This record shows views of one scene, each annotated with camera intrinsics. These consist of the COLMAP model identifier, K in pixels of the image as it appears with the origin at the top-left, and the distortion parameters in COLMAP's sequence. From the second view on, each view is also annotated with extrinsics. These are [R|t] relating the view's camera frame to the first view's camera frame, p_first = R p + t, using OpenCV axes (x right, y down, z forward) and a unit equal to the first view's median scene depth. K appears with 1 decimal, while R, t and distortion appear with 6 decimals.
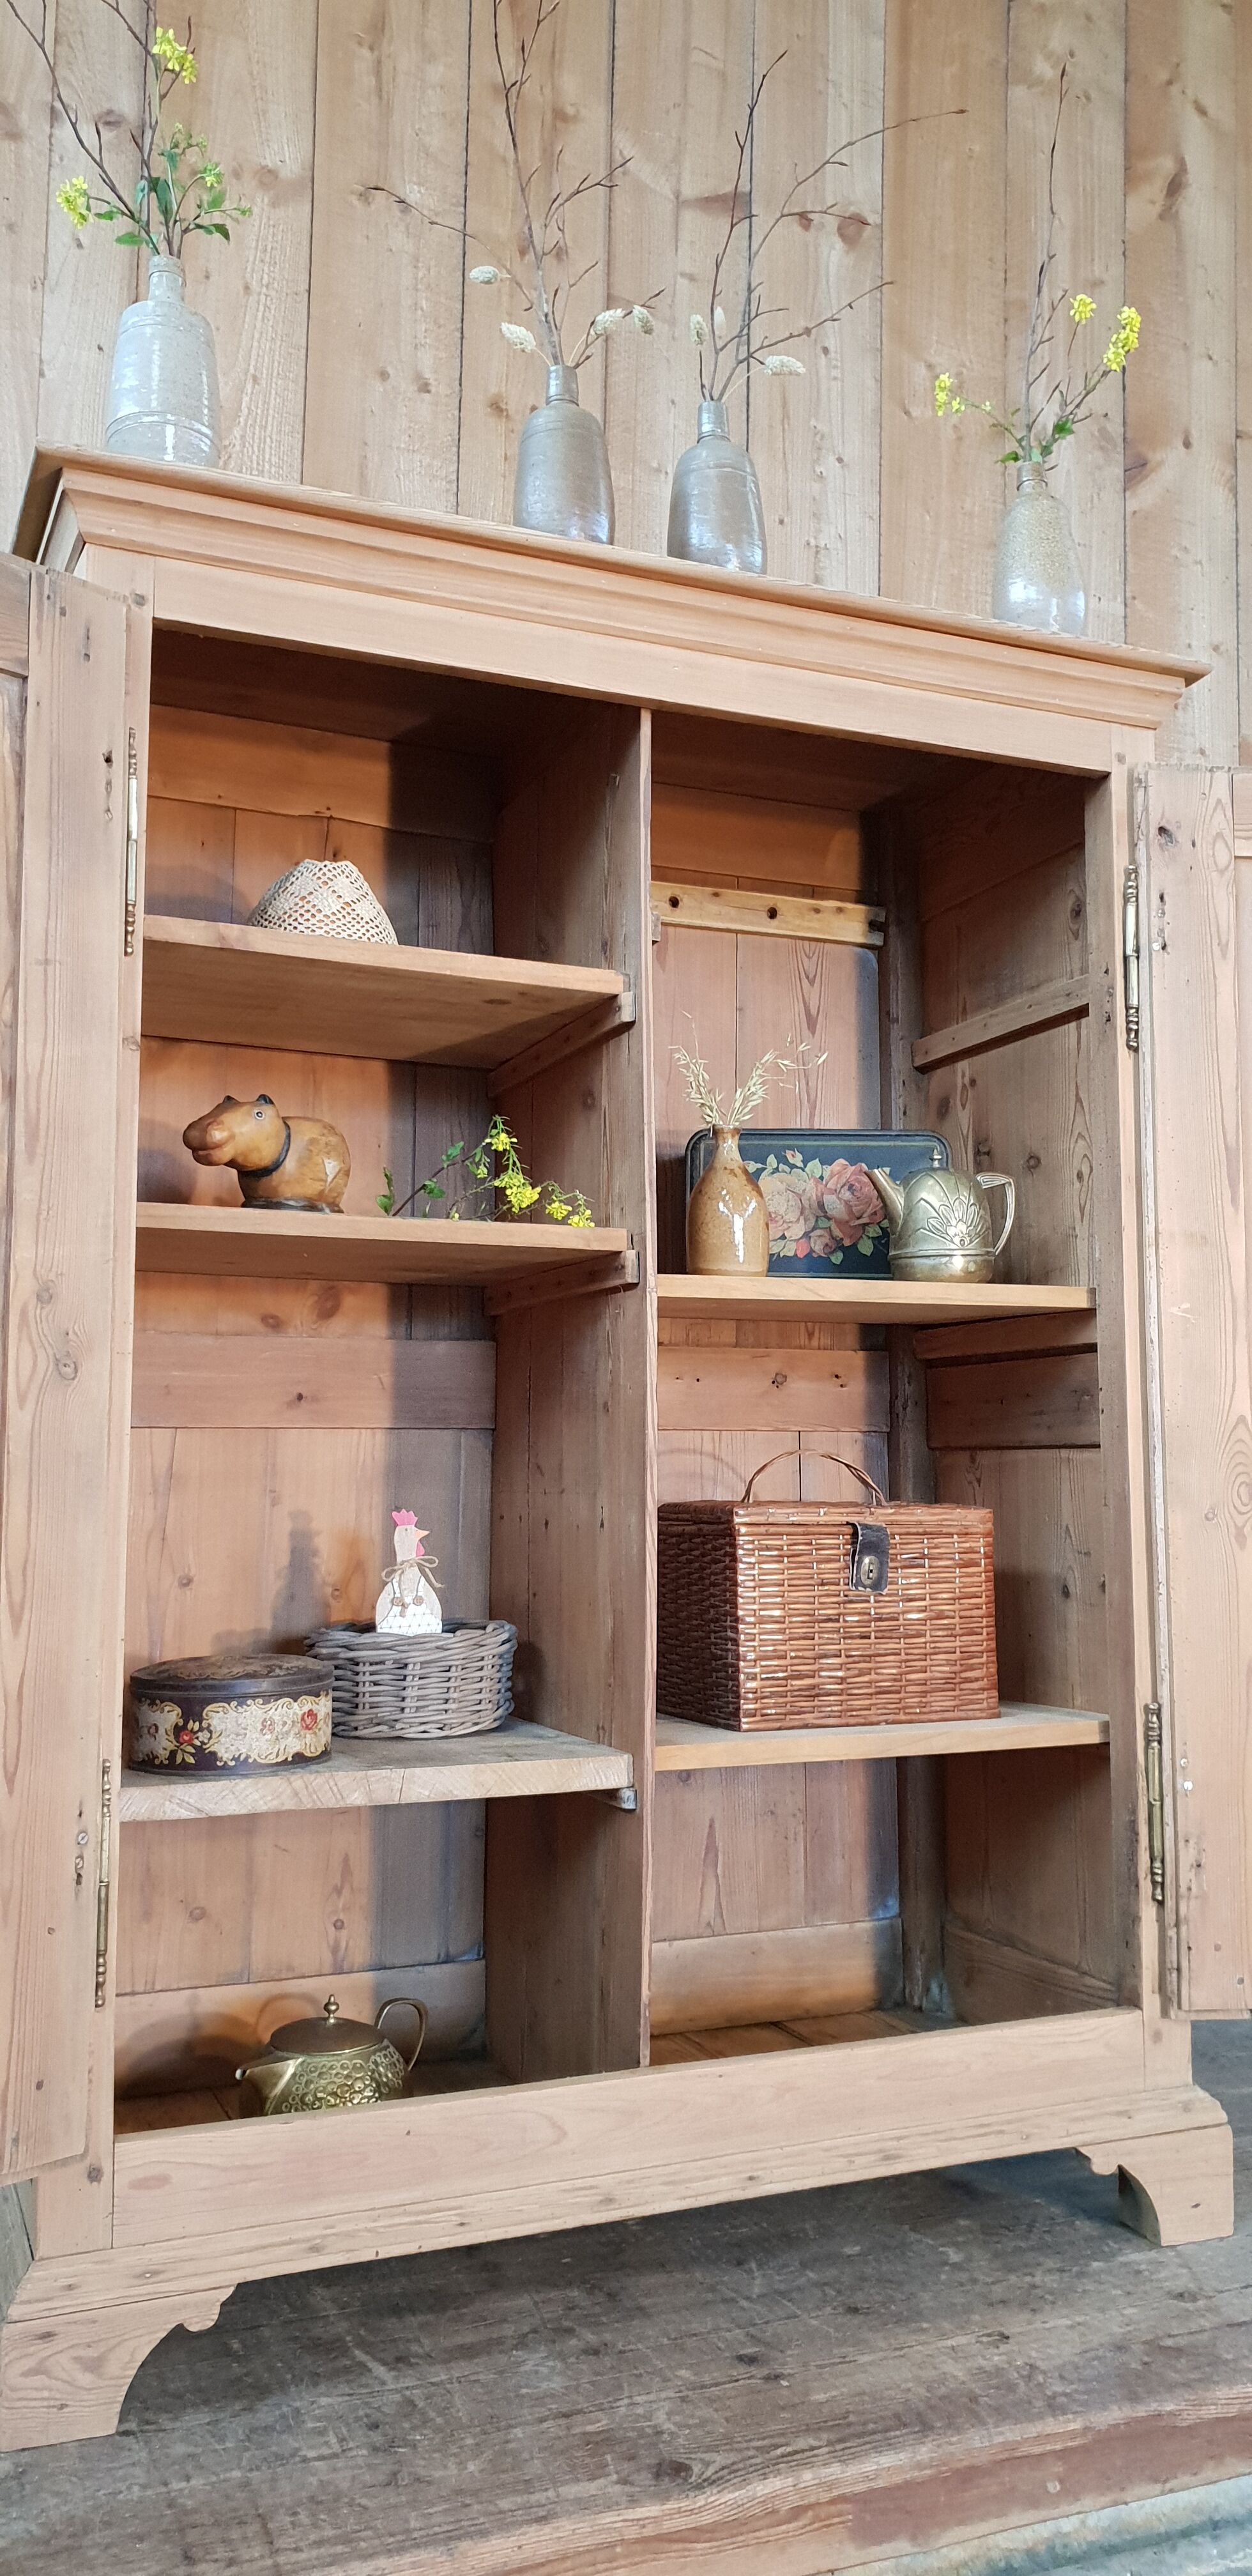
lens RADIAL K [[2013.0, 0, 657.7], [0, 2013.0, 1281.9], [0, 0, 1]] dist [0.009356, 0.009498]
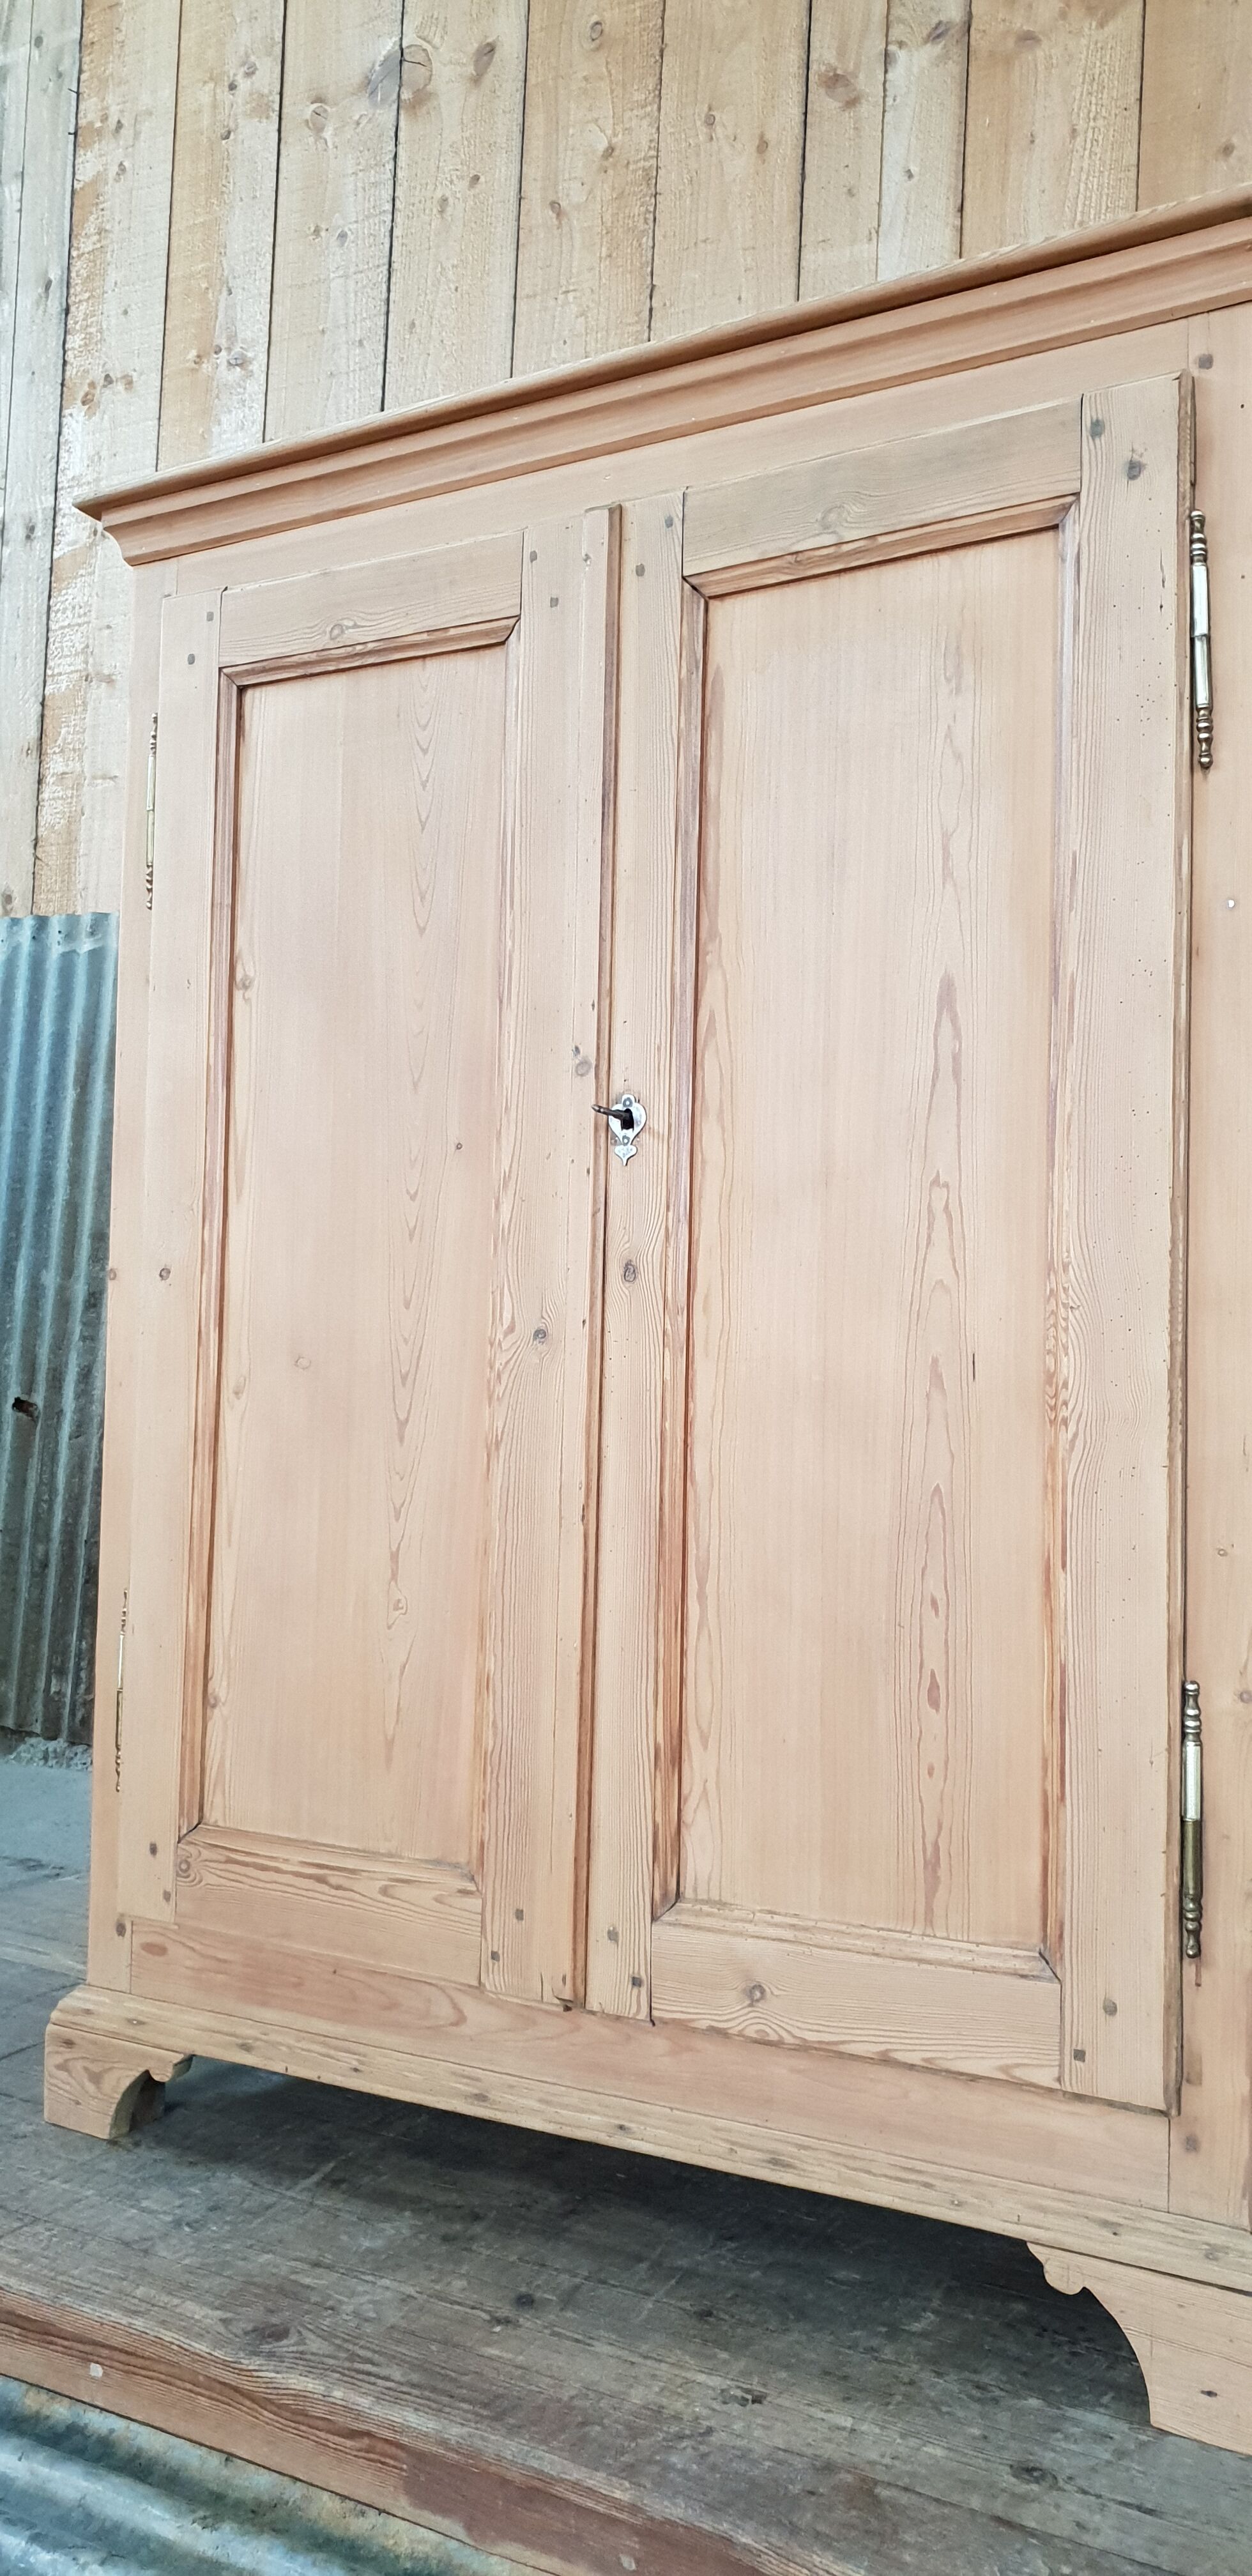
lens RADIAL K [[2013.0, 0, 649.6], [0, 2013.0, 1292.6], [0, 0, 1]] dist [0.009356, 0.009498]
pose [[0.615139, -0.027826, -0.787928, 0.780400], [0.051196, 0.998678, 0.004701, 0.065198], [0.786755, -0.043230, 0.615750, 0.466520]]
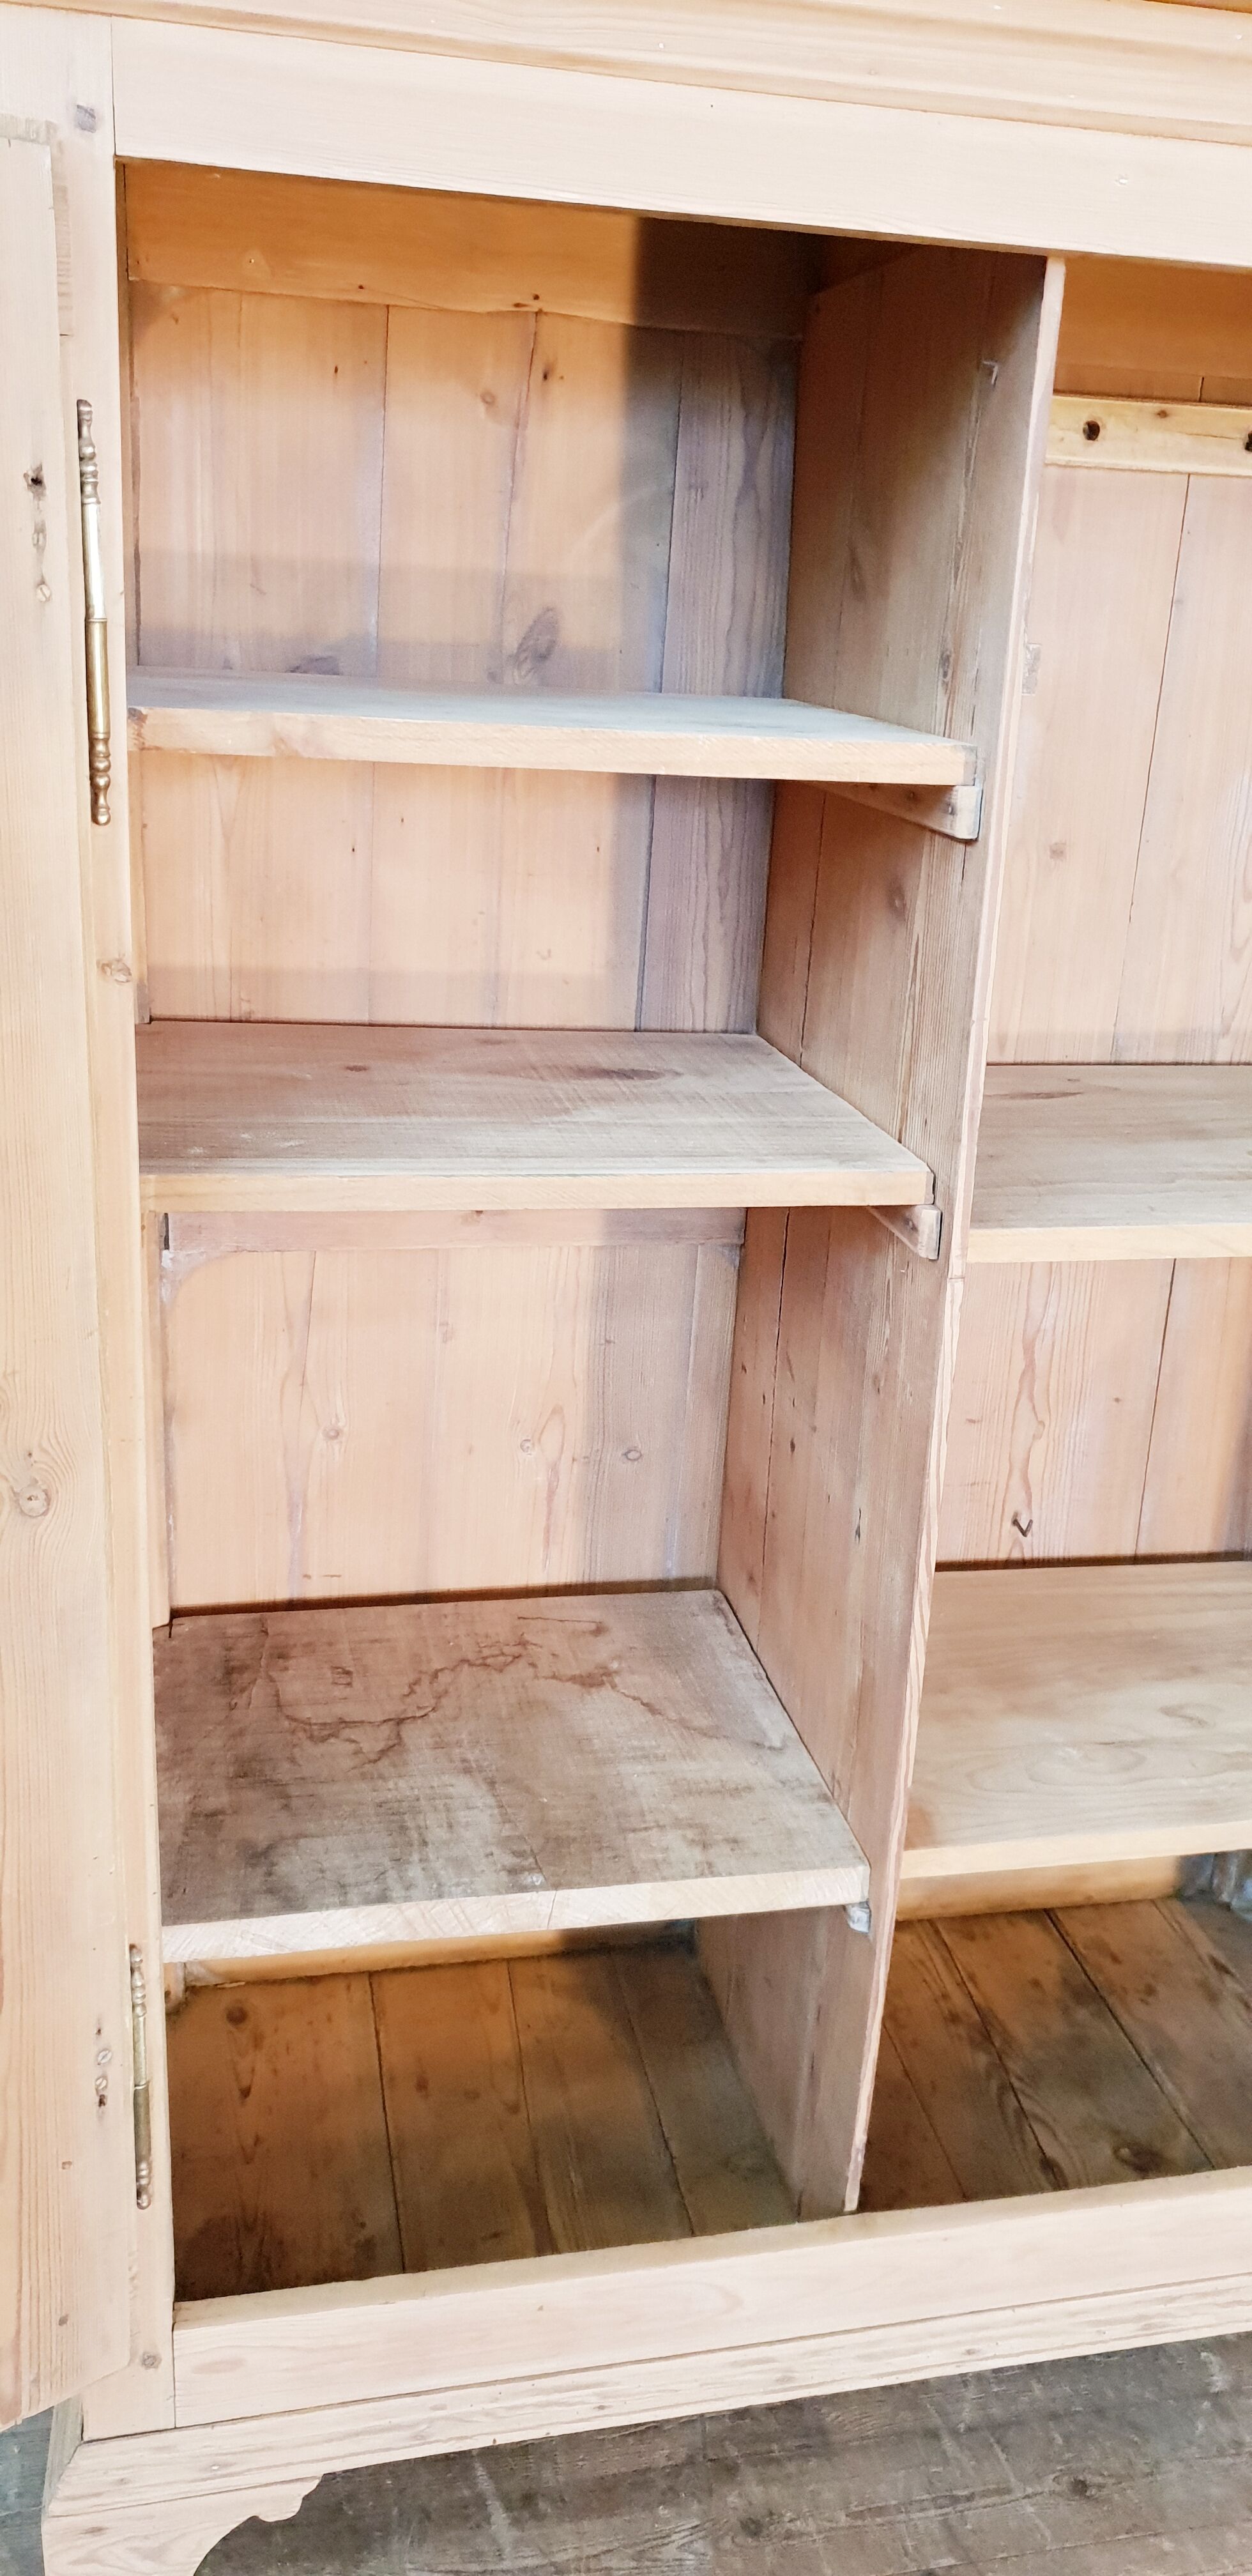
lens RADIAL K [[2013.0, 0, 655.9], [0, 2013.0, 1275.8], [0, 0, 1]] dist [0.009356, 0.009498]
pose [[0.981389, 0.109226, -0.157940, 0.003813], [-0.035957, 0.912454, 0.407595, -0.269818], [0.188633, -0.394331, 0.899400, 0.422811]]
